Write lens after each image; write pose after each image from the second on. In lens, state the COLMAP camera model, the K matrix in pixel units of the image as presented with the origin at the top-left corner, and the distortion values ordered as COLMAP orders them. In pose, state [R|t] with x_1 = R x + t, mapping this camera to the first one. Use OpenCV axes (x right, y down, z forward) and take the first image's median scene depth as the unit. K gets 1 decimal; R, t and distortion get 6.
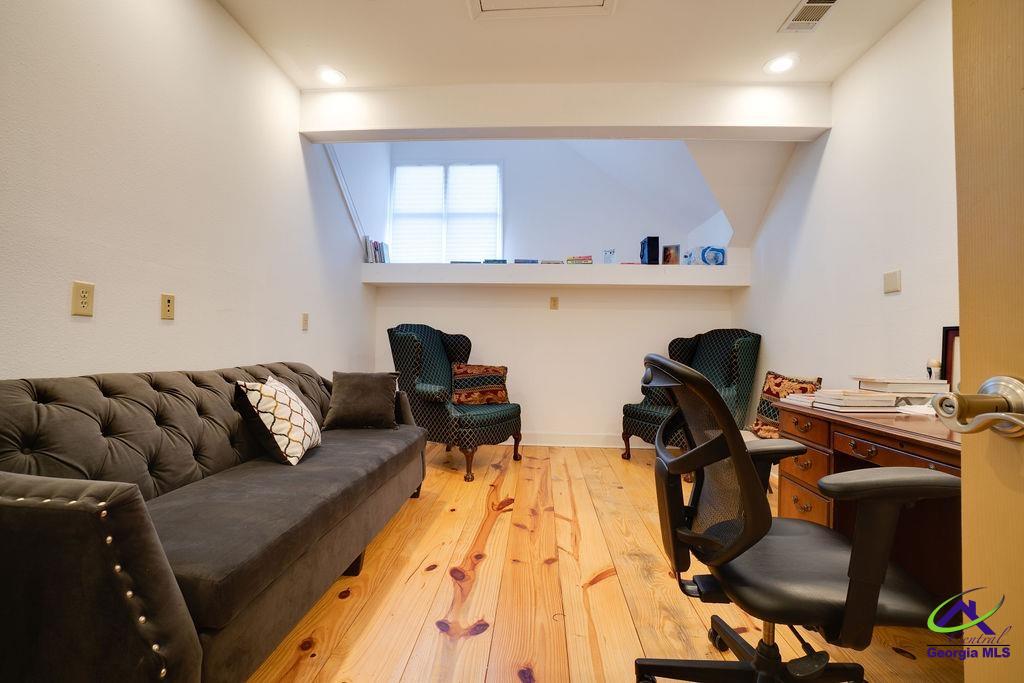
lens RADIAL K [[476.4, 0, 503.1], [0, 476.4, 341.1], [0, 0, 1]] dist [-0.051343, 0.022513]
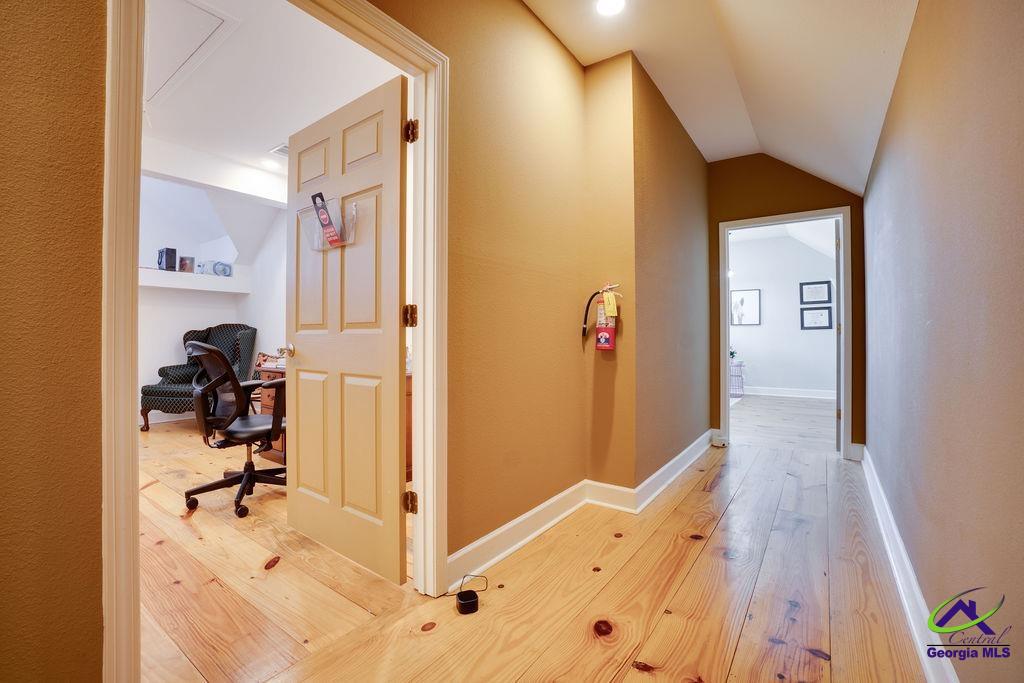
lens RADIAL K [[459.3, 0, 504.9], [0, 459.3, 333.7], [0, 0, 1]] dist [-0.056419, 0.019507]
pose [[0.555248, 0.000256, 0.831685, -0.170314], [-0.004636, 0.999985, 0.002788, -0.004854], [-0.831672, -0.005404, 0.555241, -0.376745]]
